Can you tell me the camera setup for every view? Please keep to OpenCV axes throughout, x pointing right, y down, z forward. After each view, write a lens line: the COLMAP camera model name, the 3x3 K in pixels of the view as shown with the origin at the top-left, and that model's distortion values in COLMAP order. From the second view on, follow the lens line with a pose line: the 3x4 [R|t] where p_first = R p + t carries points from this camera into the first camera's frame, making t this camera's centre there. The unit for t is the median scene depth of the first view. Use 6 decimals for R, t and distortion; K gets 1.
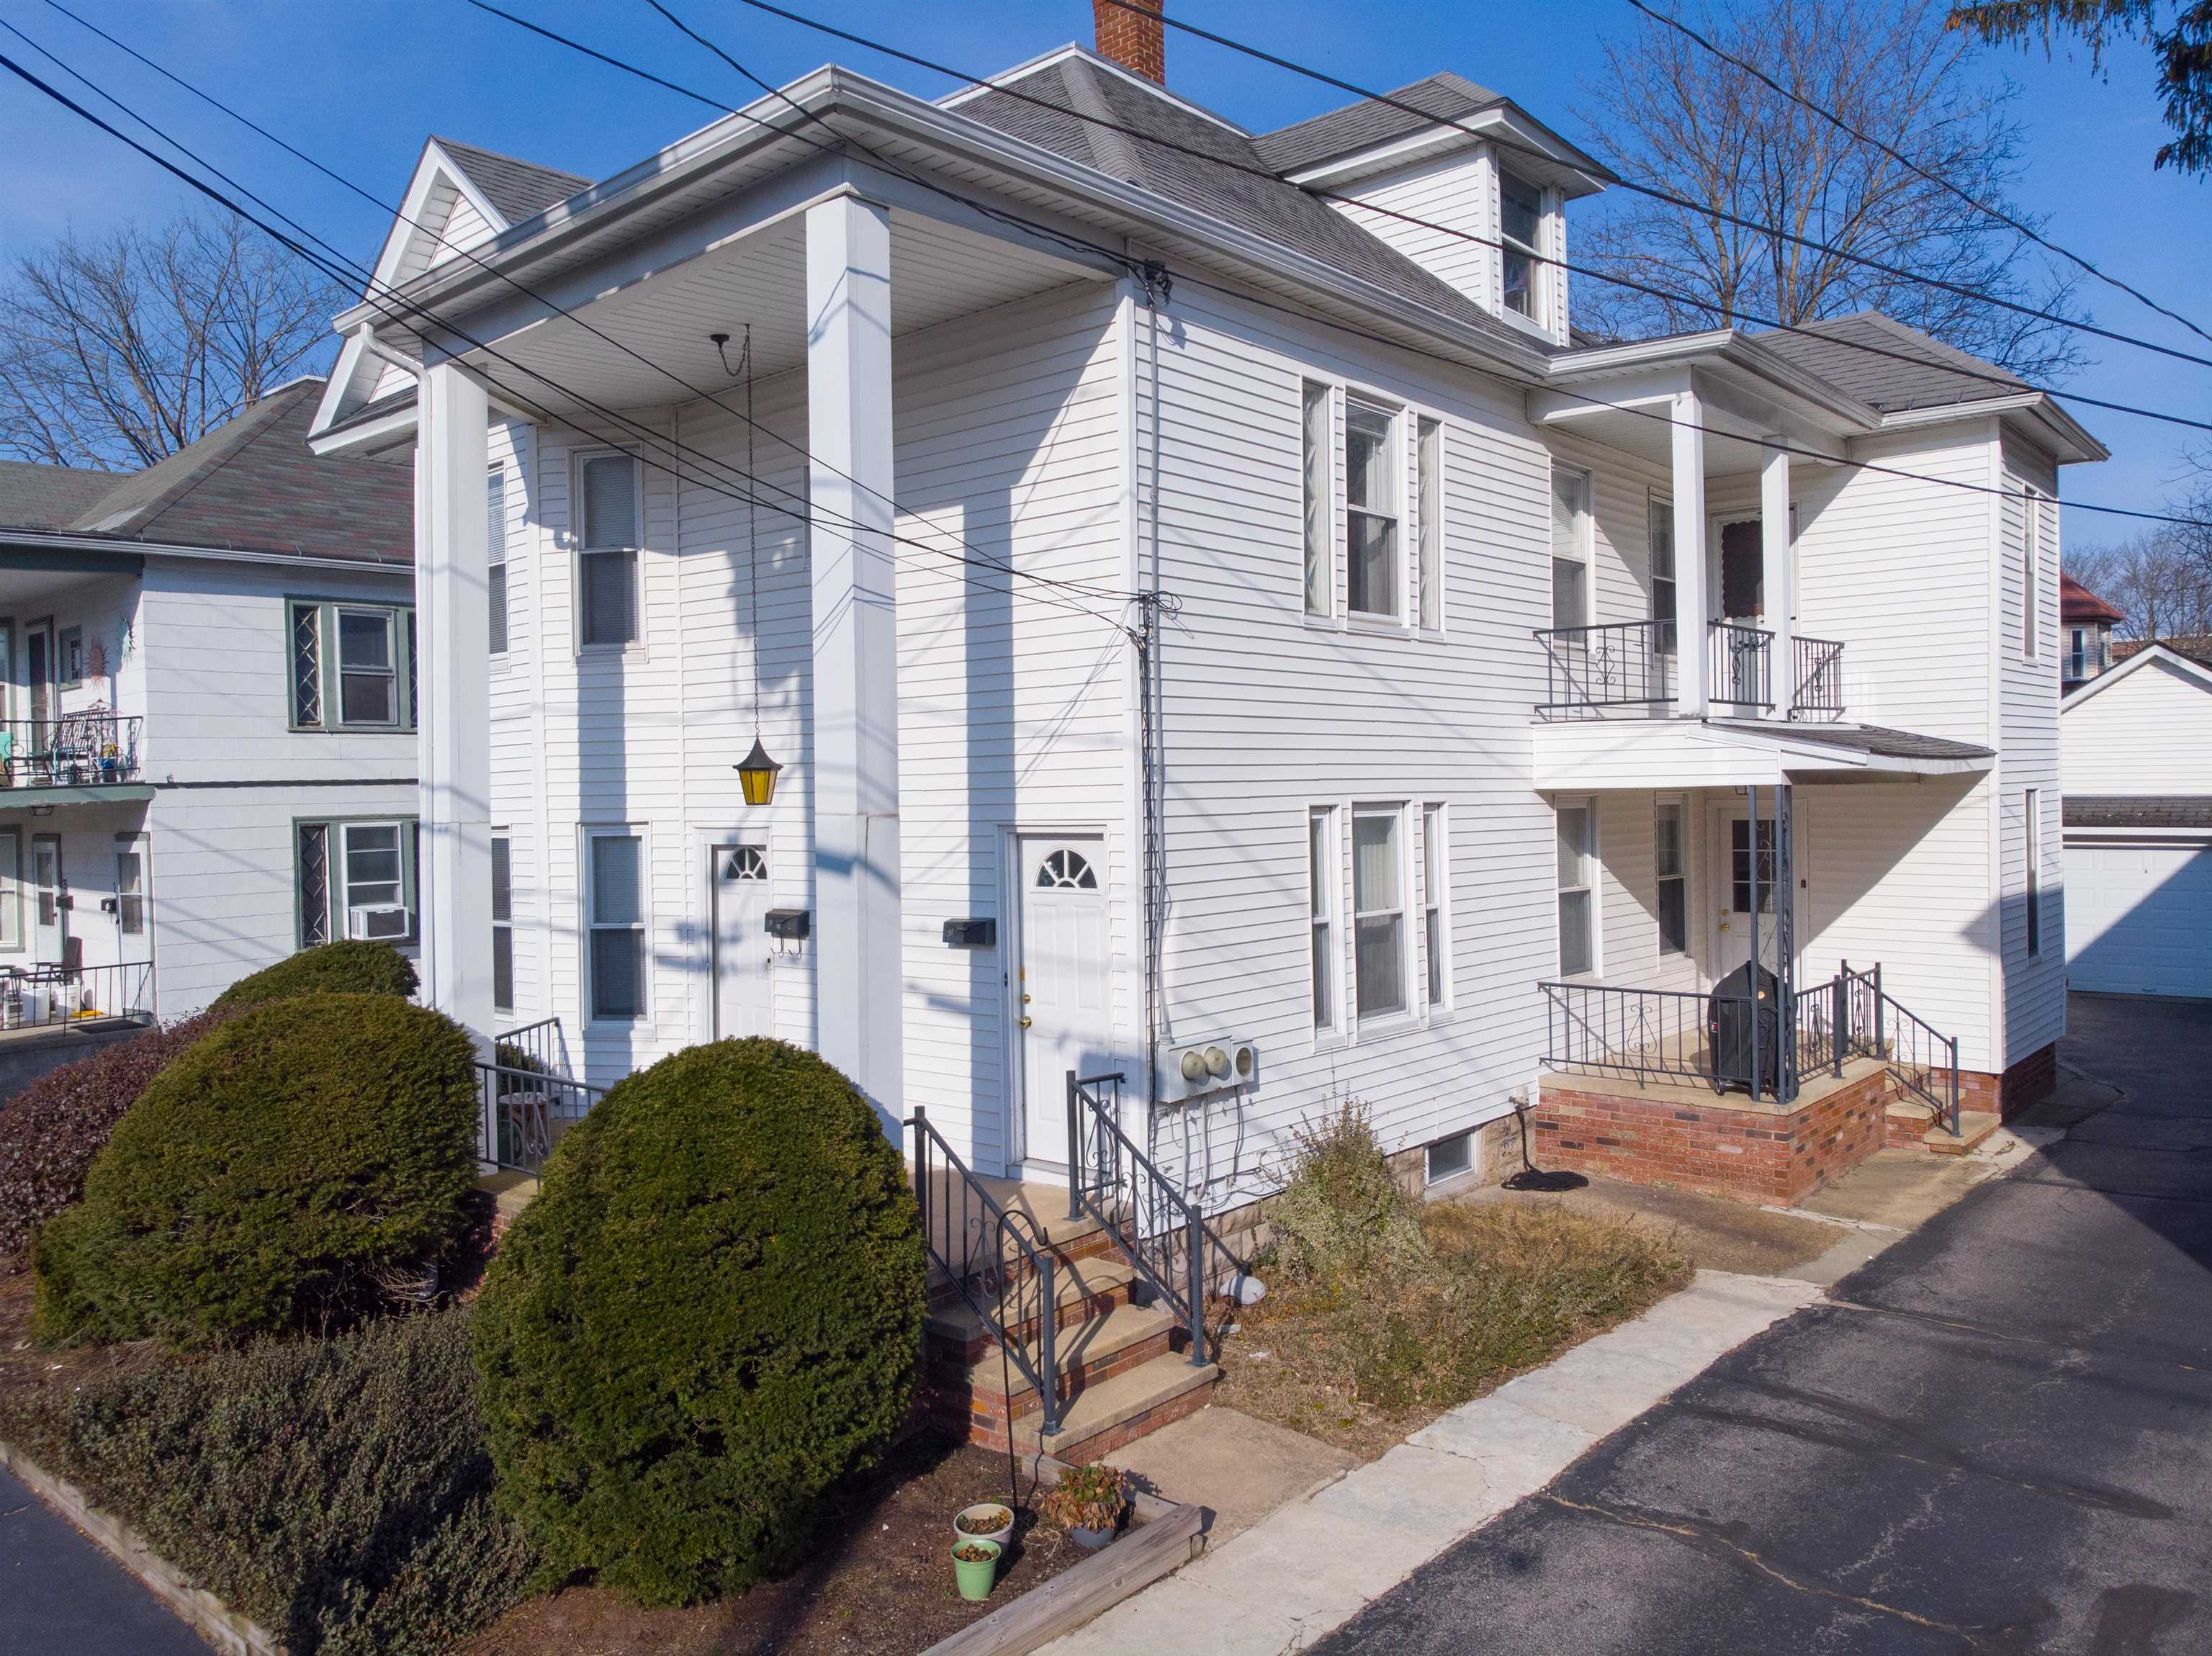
lens RADIAL K [[1622.7, 0, 1106.0], [0, 1622.7, 828.0], [0, 0, 1]] dist [-0.004177, 0.007566]
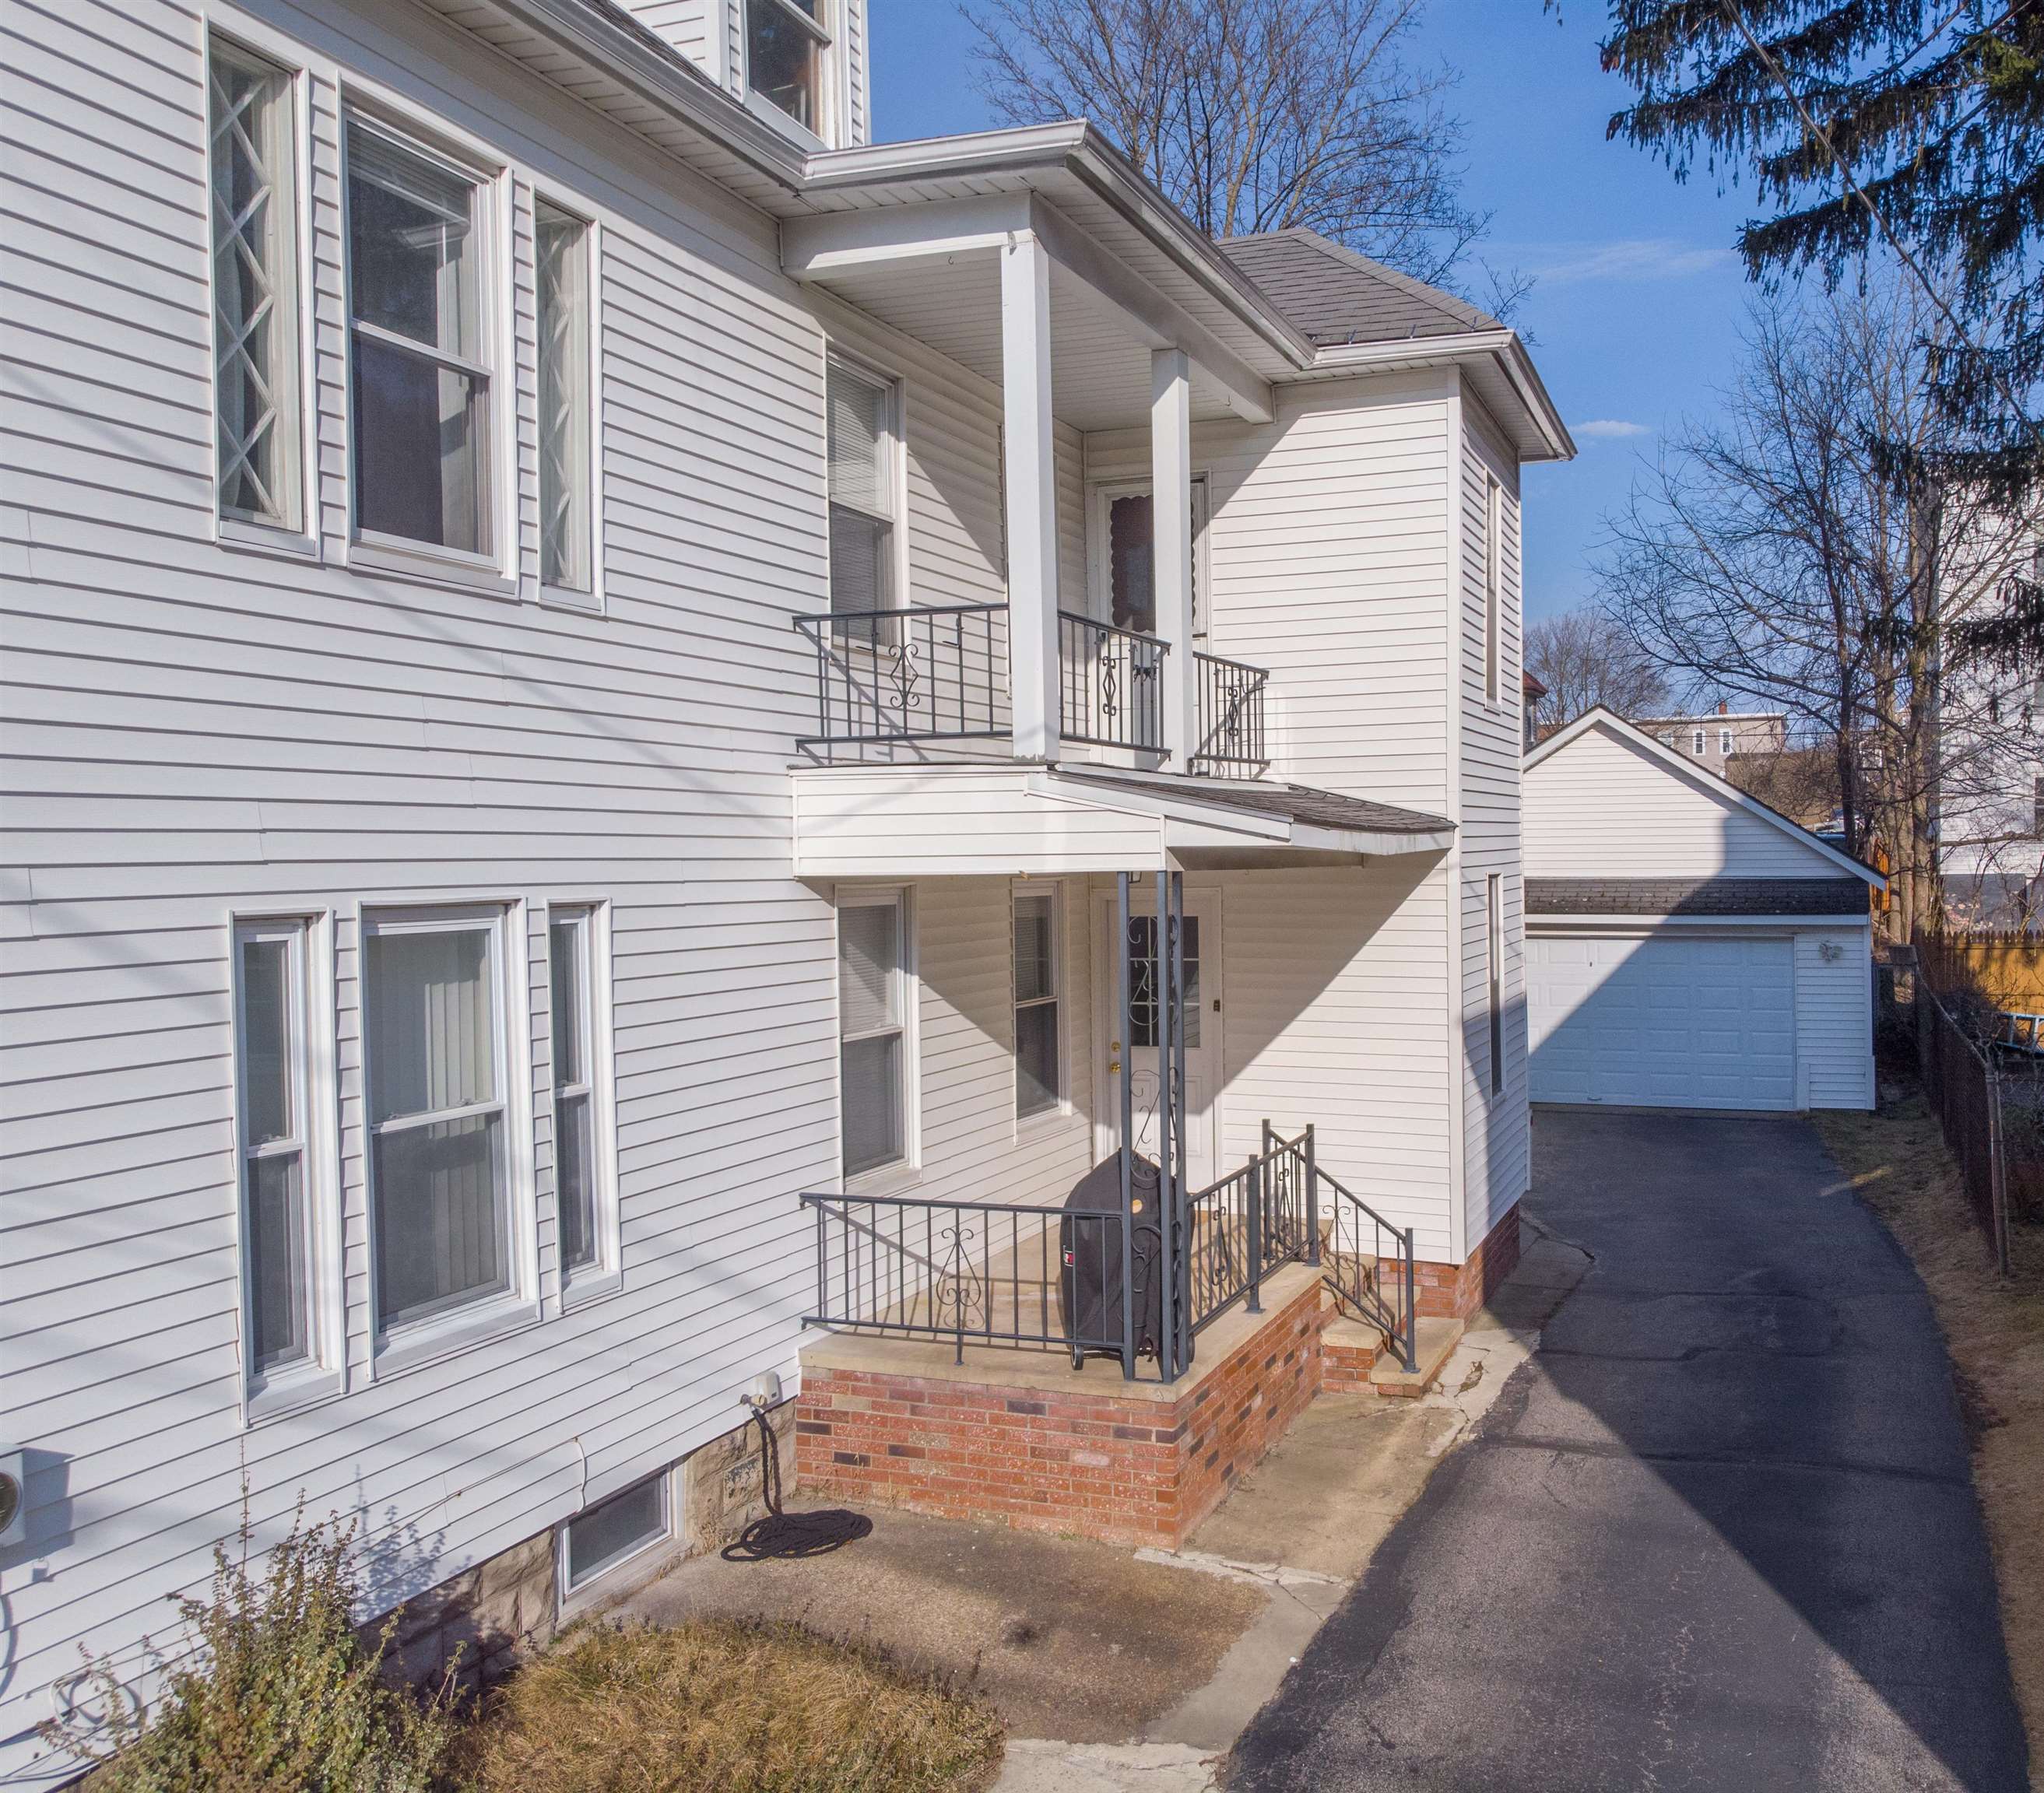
lens RADIAL K [[1743.8, 0, 1193.2], [0, 1743.8, 900.3], [0, 0, 1]] dist [-0.004555, -0.005622]
pose [[0.932897, -0.003095, 0.360131, 0.182850], [0.003327, 0.999994, -0.000022, -0.015553], [-0.360129, 0.001219, 0.932902, 0.365696]]
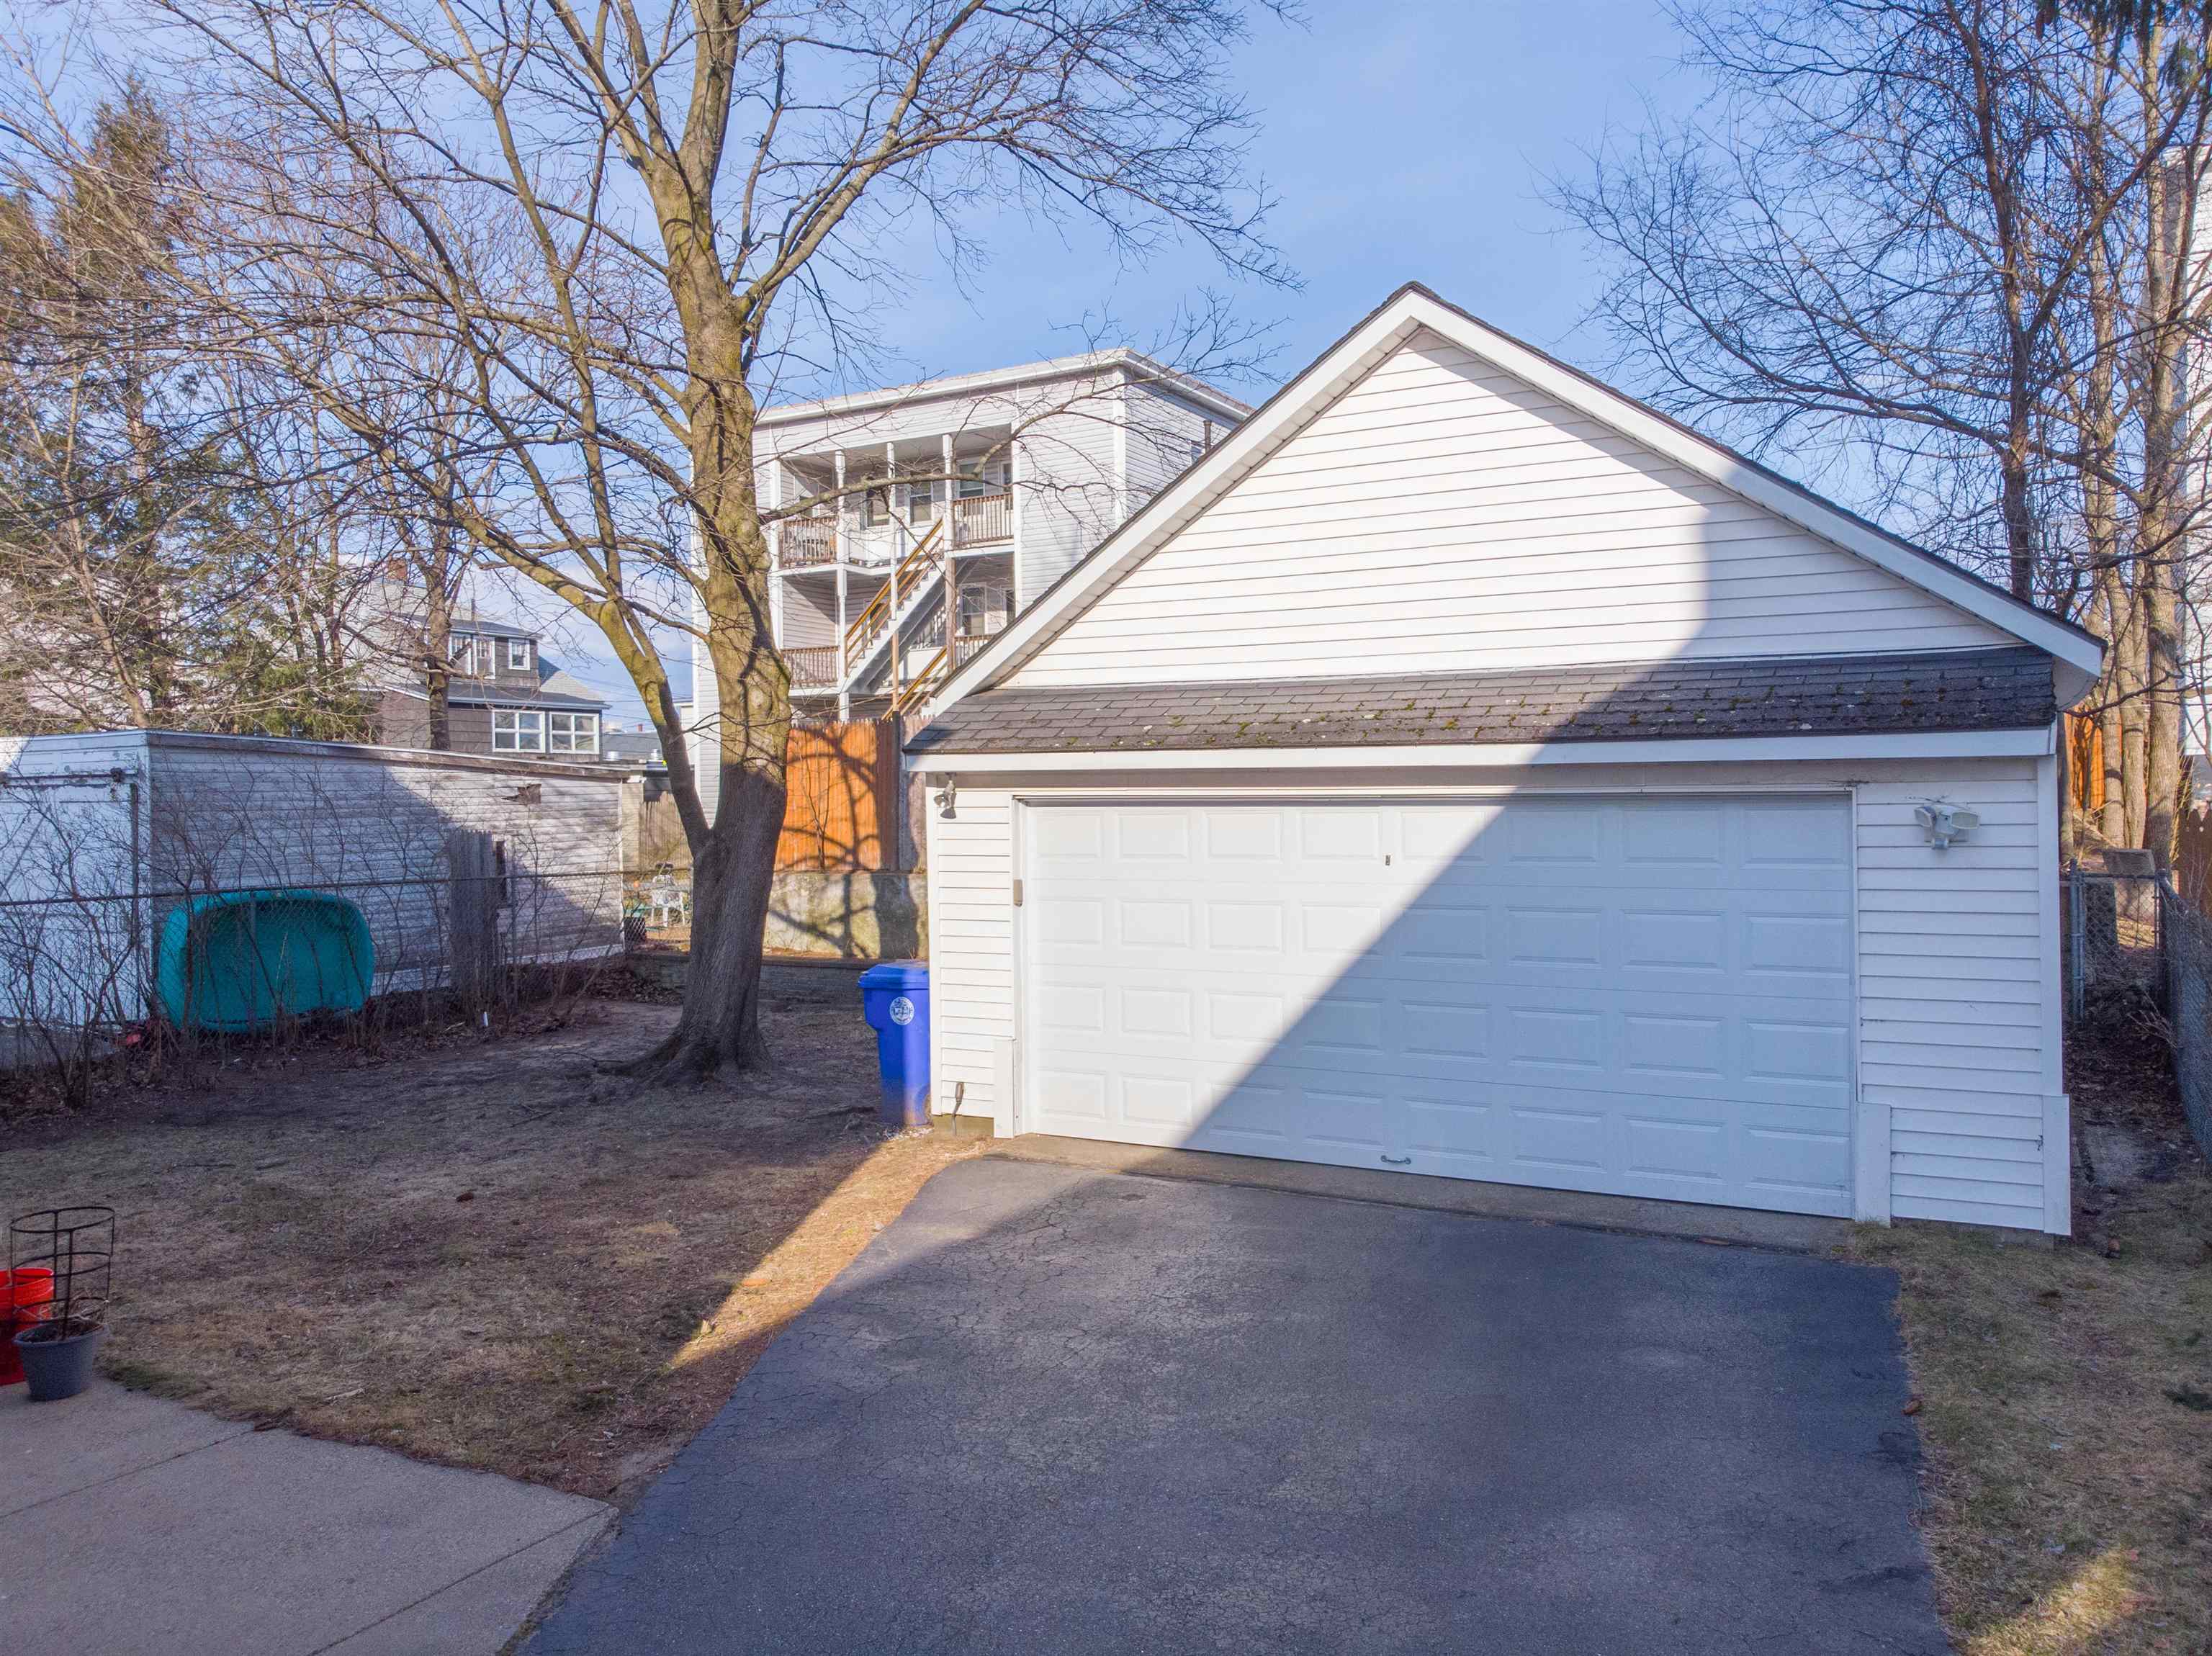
lens RADIAL K [[1628.4, 0, 1106.0], [0, 1628.4, 828.0], [0, 0, 1]] dist [0.004260, 0.005519]
pose [[0.979836, -0.000411, 0.199802, 0.933017], [0.000243, 1.000000, 0.000864, 0.036328], [-0.199802, -0.000798, 0.979836, 1.177771]]
